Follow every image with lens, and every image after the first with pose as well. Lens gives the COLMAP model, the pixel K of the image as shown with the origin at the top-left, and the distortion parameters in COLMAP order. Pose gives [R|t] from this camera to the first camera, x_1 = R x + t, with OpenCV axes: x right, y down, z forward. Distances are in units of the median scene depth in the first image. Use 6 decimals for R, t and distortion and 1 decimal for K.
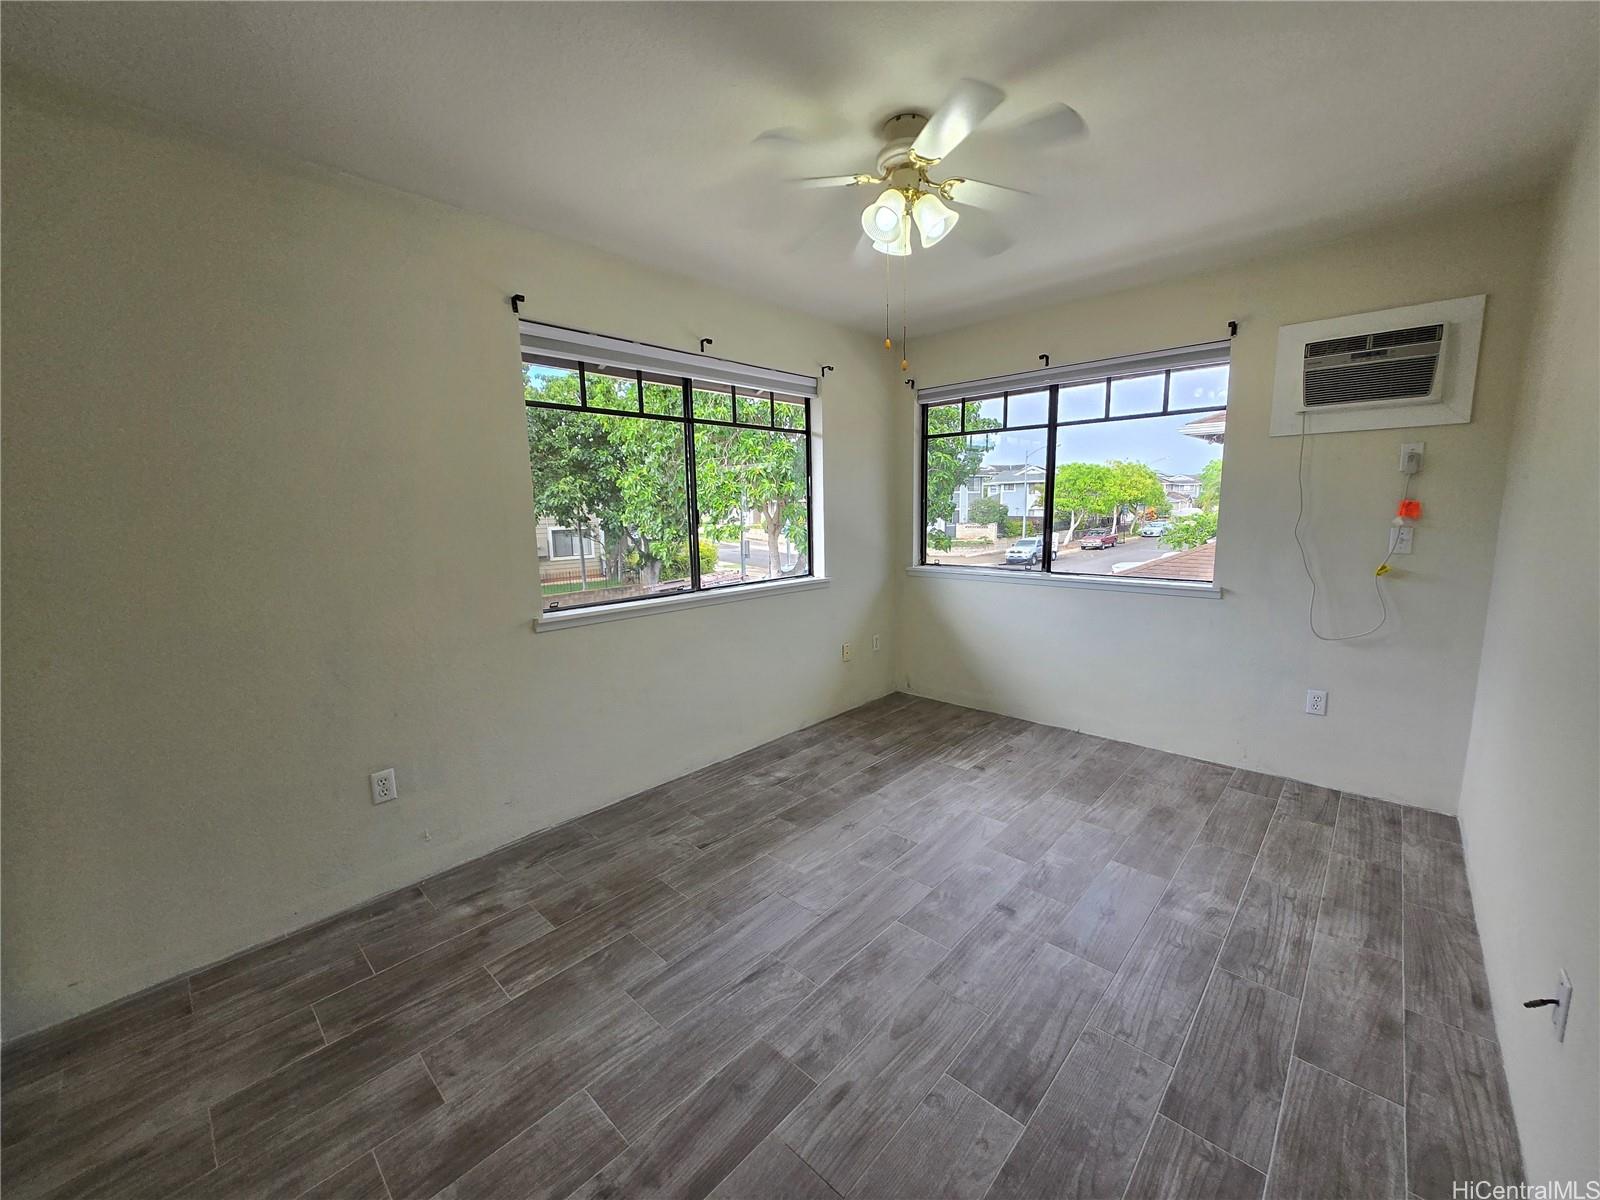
lens RADIAL K [[626.0, 0, 797.1], [0, 626.0, 599.5], [0, 0, 1]] dist [0.003094, -0.001810]
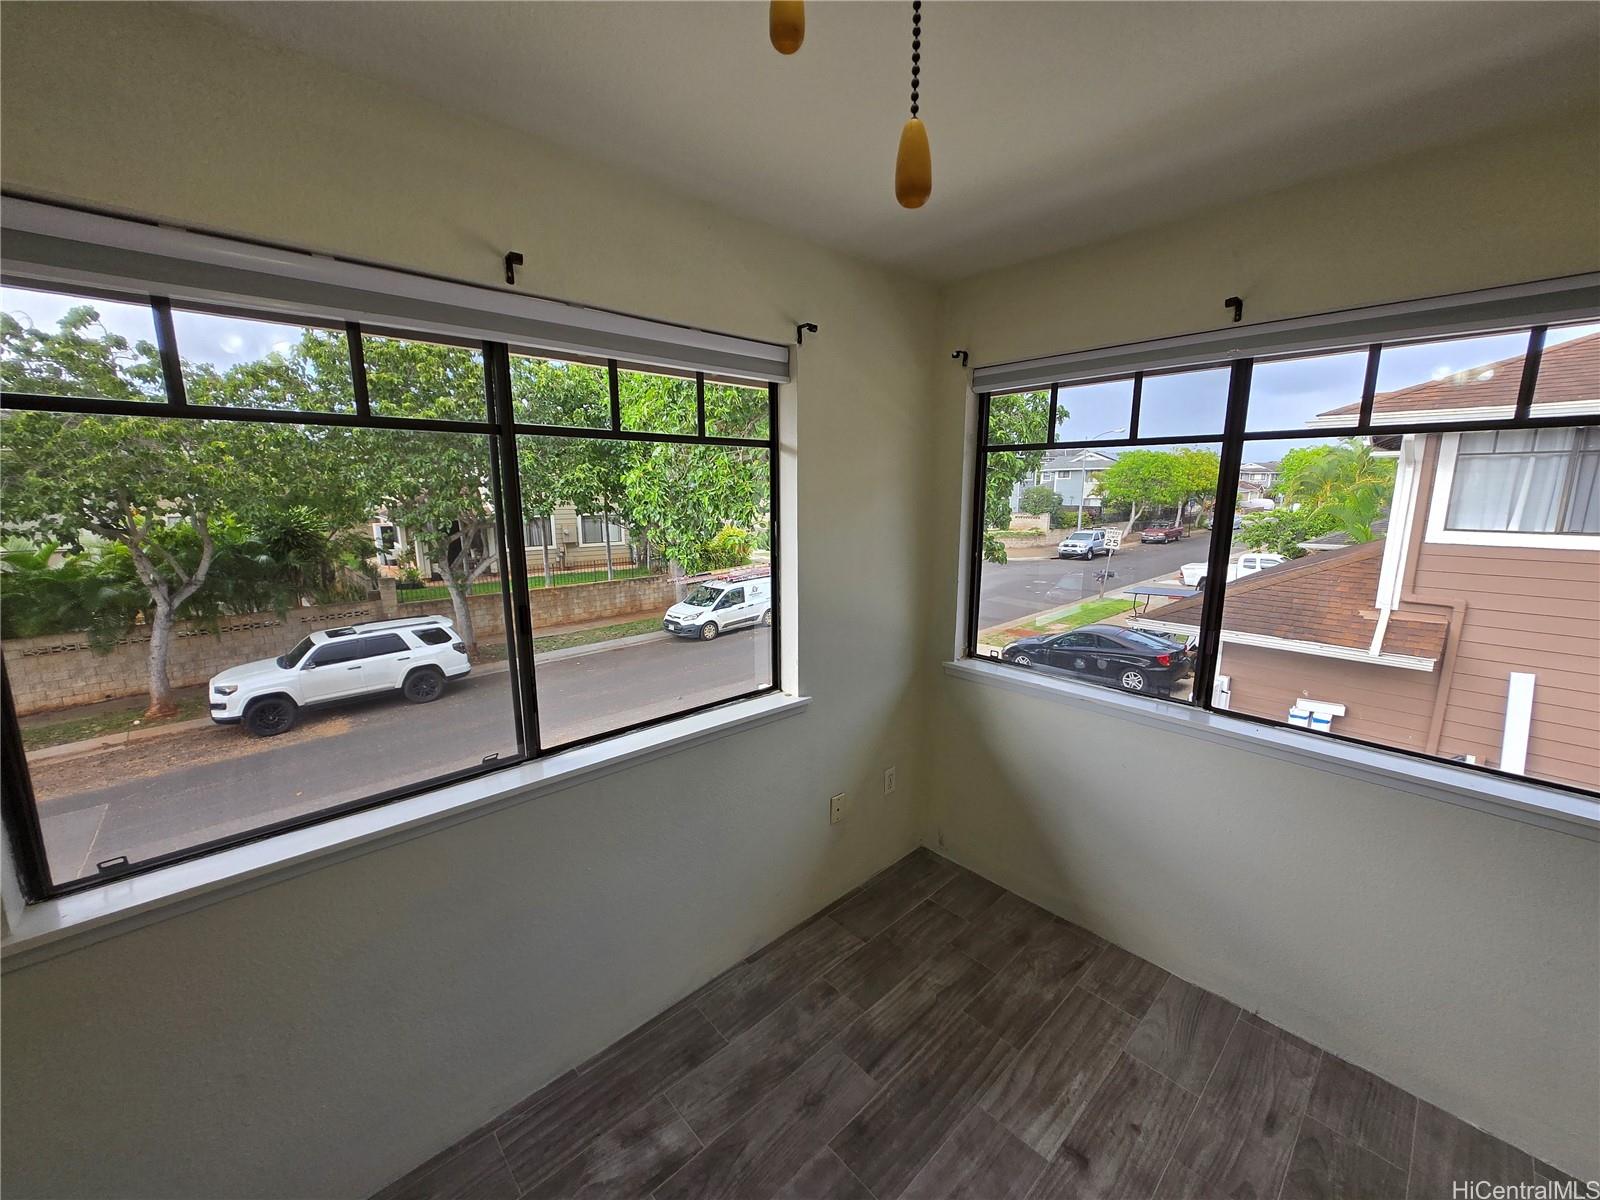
lens RADIAL K [[626.0, 0, 793.5], [0, 626.0, 603.9], [0, 0, 1]] dist [0.003094, -0.001810]
pose [[0.997040, 0.029133, -0.071157, 0.073516], [-0.026632, 0.999002, 0.035848, -0.132549], [0.072130, -0.033847, 0.996821, 0.399796]]
